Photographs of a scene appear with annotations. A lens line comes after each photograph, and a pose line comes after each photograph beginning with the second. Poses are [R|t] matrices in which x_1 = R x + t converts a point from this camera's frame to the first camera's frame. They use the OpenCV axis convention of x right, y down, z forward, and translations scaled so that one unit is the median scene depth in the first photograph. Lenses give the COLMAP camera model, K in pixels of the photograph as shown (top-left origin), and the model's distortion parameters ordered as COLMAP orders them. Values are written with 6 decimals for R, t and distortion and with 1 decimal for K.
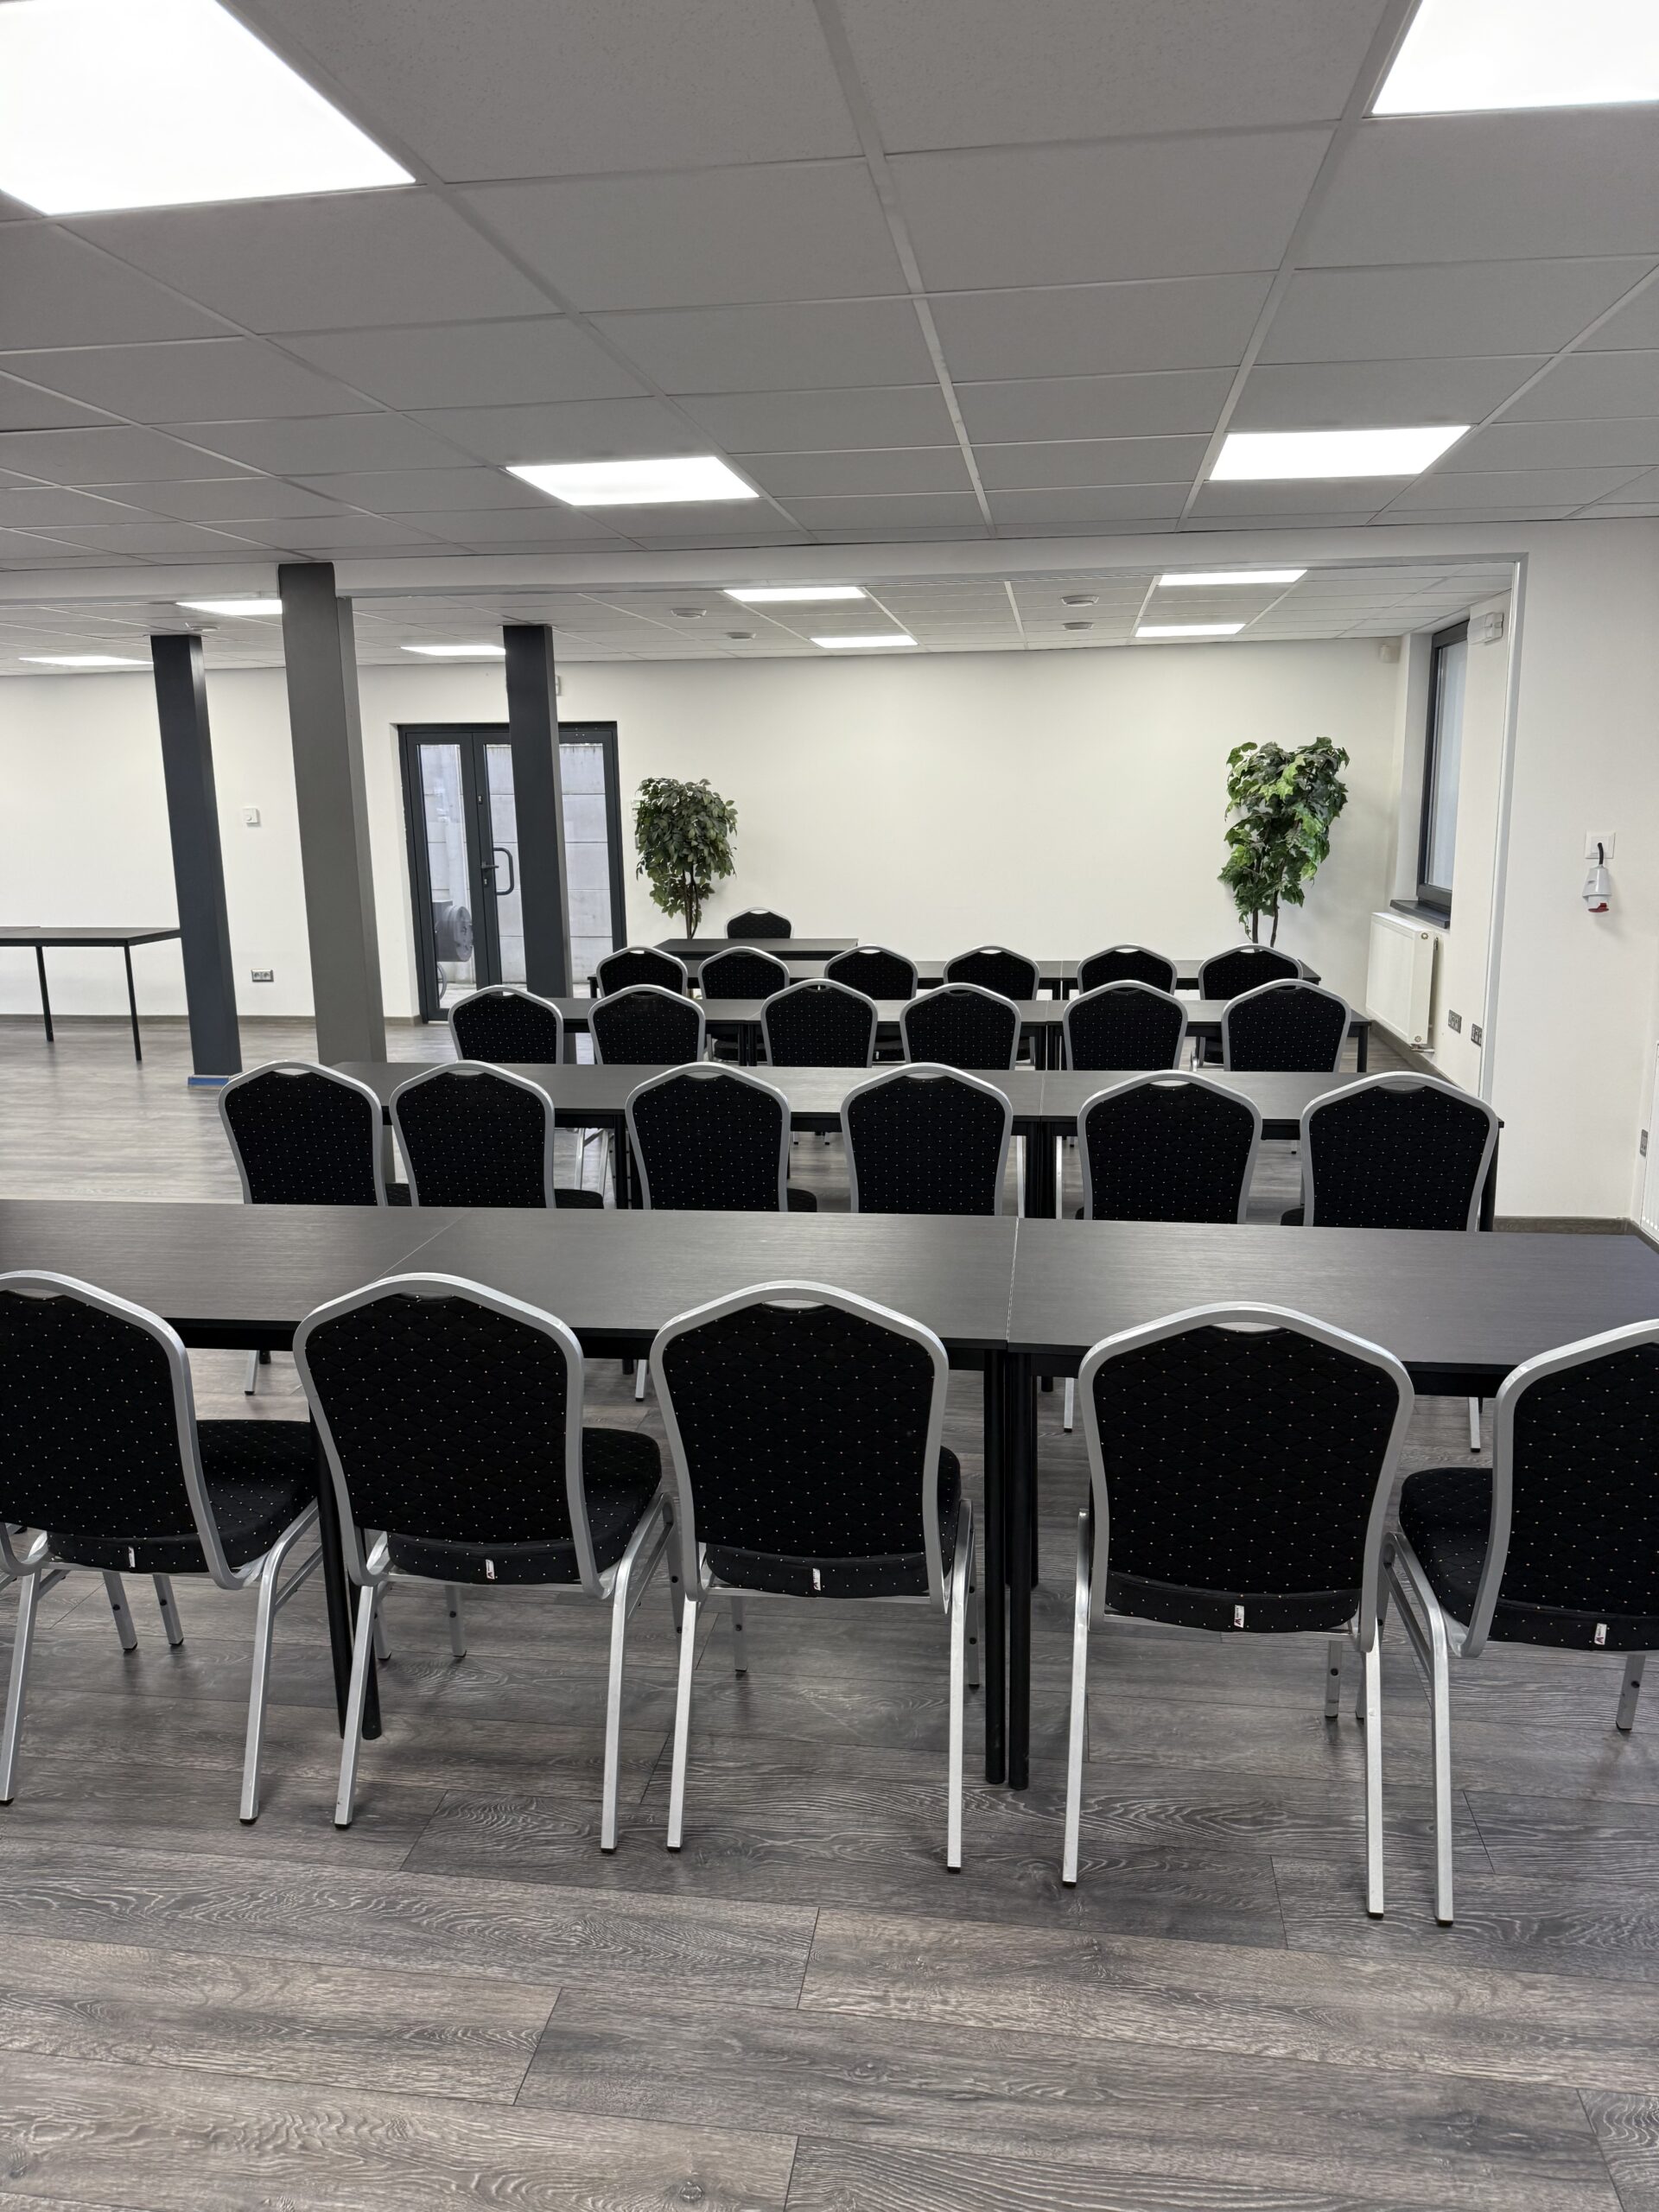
lens RADIAL K [[1553.1, 0, 828.1], [0, 1553.1, 1115.9], [0, 0, 1]] dist [0.057130, -0.060073]
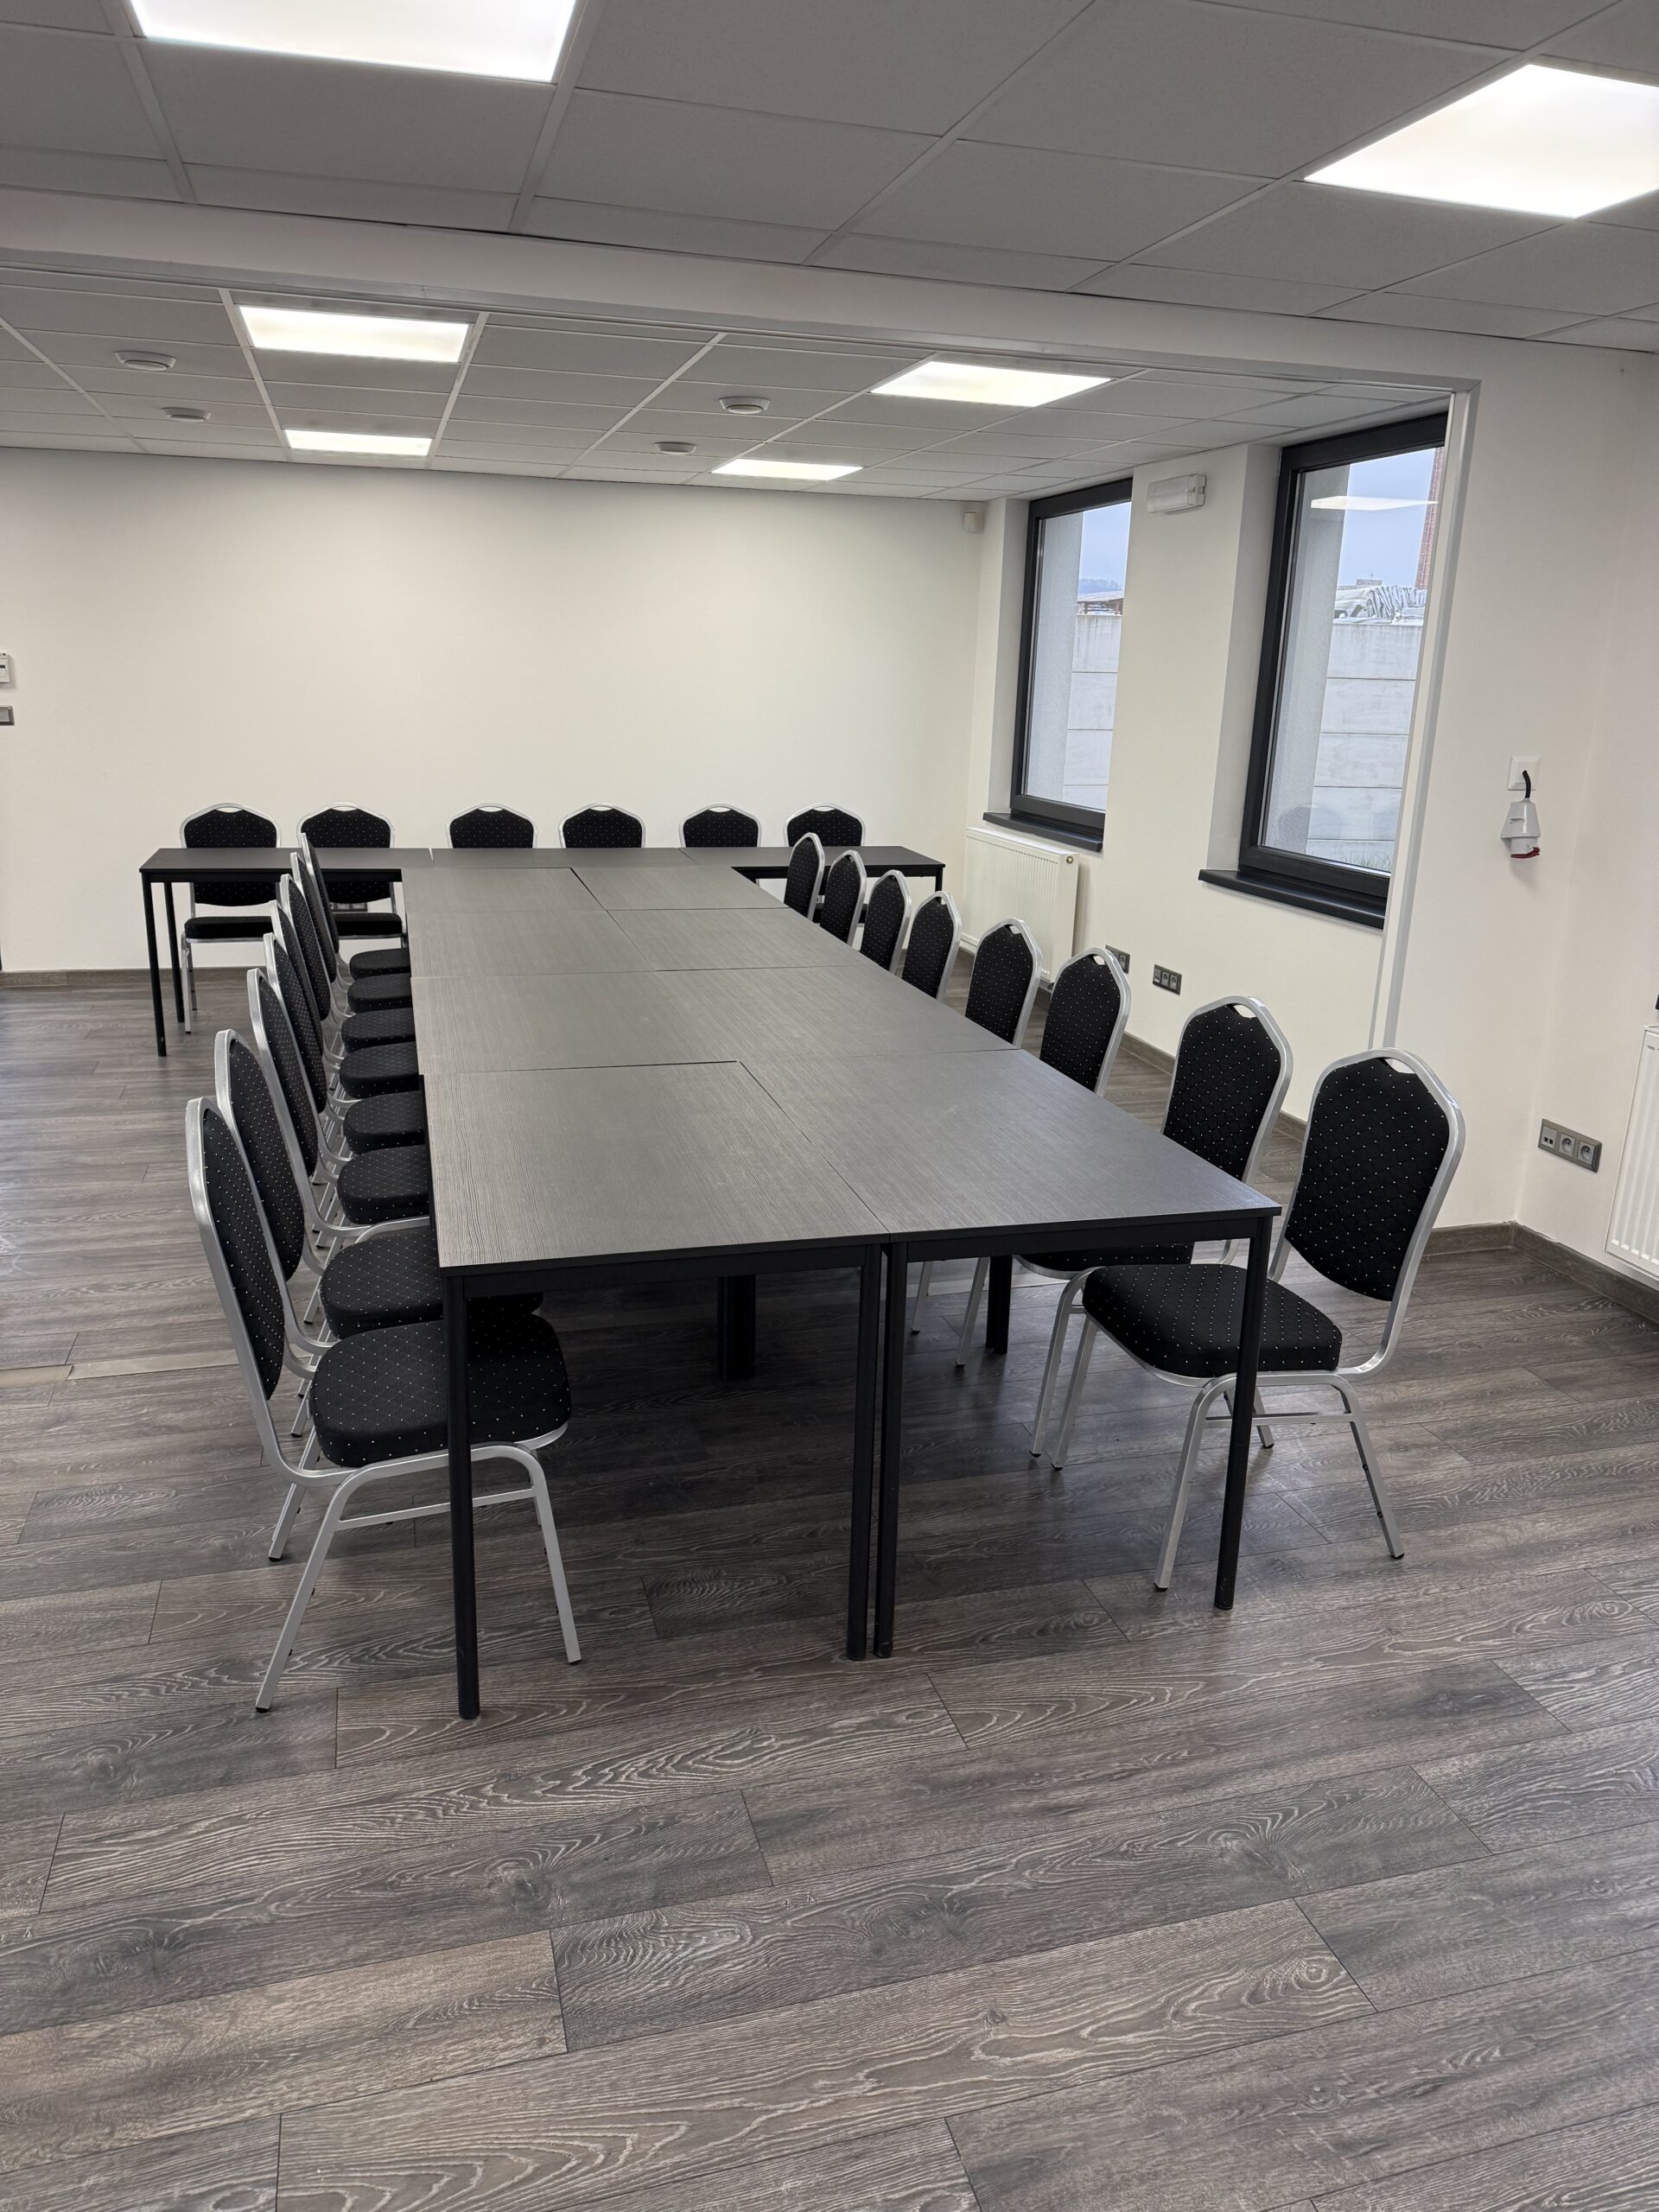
lens RADIAL K [[1521.4, 0, 819.9], [0, 1521.4, 1110.3], [0, 0, 1]] dist [0.113719, -0.193522]
pose [[0.907425, -0.078791, 0.412762, -0.097517], [0.046745, 0.995095, 0.087187, -0.049751], [-0.417607, -0.059822, 0.906656, 0.242921]]
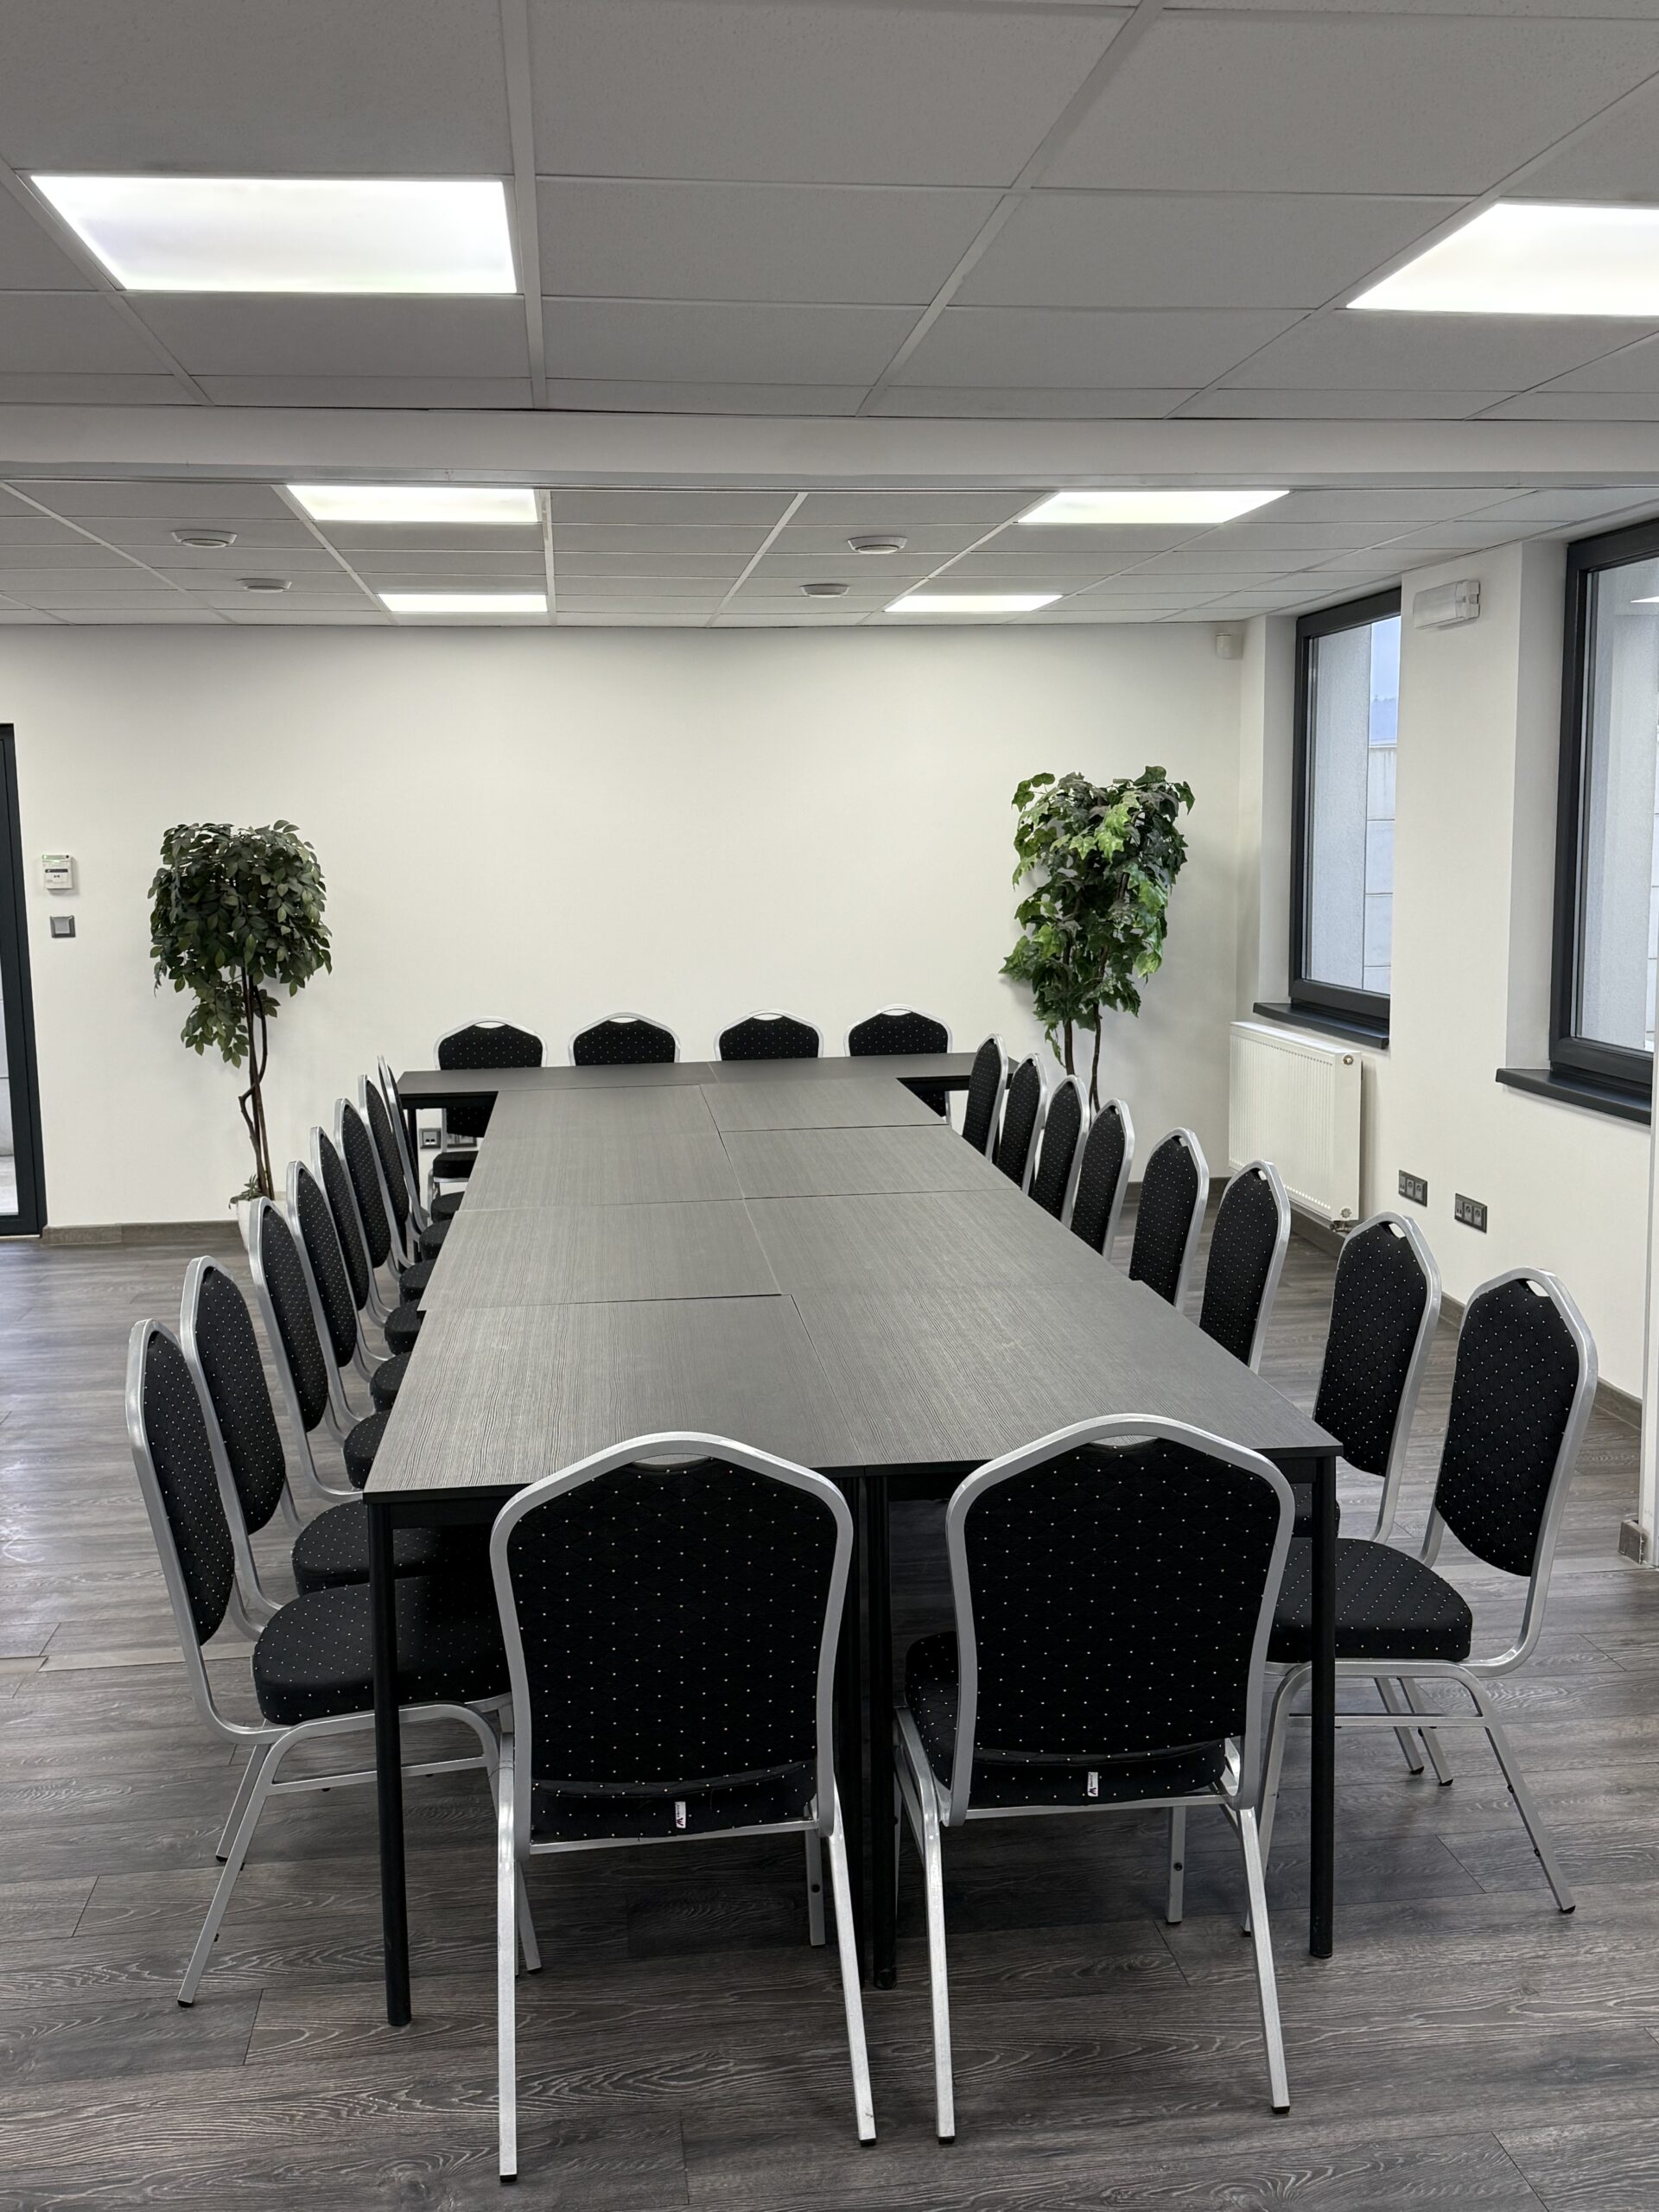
lens RADIAL K [[2129.7, 0, 834.3], [0, 2129.7, 1119.5], [0, 0, 1]] dist [0.171057, -0.308342]
pose [[0.961412, -0.036839, 0.272634, -0.072529], [0.056683, 0.996257, -0.065269, -0.037086], [-0.269209, 0.078204, 0.959901, 0.158393]]
